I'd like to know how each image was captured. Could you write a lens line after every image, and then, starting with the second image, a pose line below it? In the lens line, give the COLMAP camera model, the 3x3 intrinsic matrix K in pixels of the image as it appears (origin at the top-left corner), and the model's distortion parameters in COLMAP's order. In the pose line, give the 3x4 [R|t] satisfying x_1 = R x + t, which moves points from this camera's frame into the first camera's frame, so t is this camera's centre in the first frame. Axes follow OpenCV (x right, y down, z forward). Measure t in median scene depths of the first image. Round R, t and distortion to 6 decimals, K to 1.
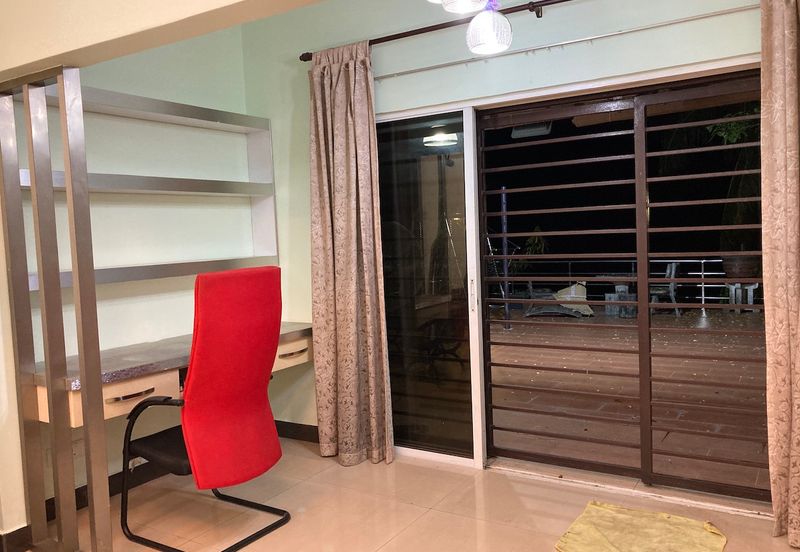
lens RADIAL K [[653.5, 0, 395.3], [0, 653.5, 276.2], [0, 0, 1]] dist [-0.007361, -0.001174]
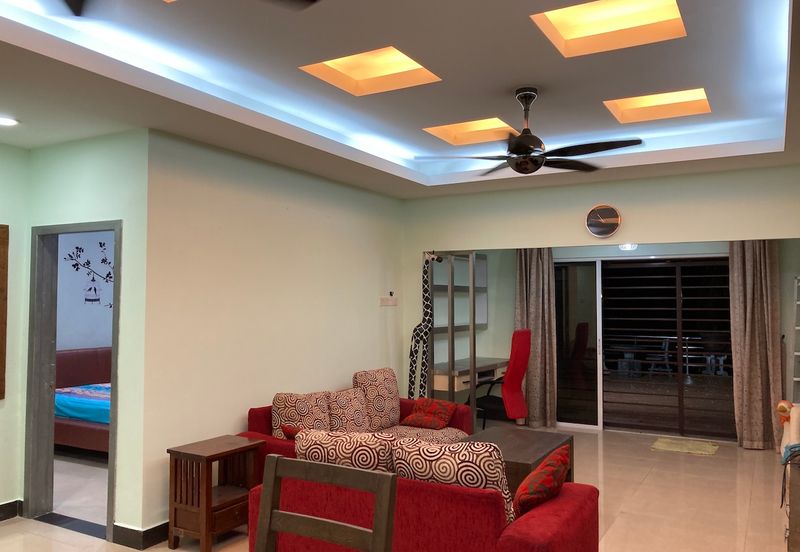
lens RADIAL K [[653.5, 0, 403.0], [0, 653.5, 270.9], [0, 0, 1]] dist [-0.007361, -0.001174]
pose [[0.997785, 0.045099, 0.048895, -0.613603], [-0.039267, 0.992670, -0.114297, 0.051657], [-0.053691, 0.112124, 0.992243, -1.072506]]
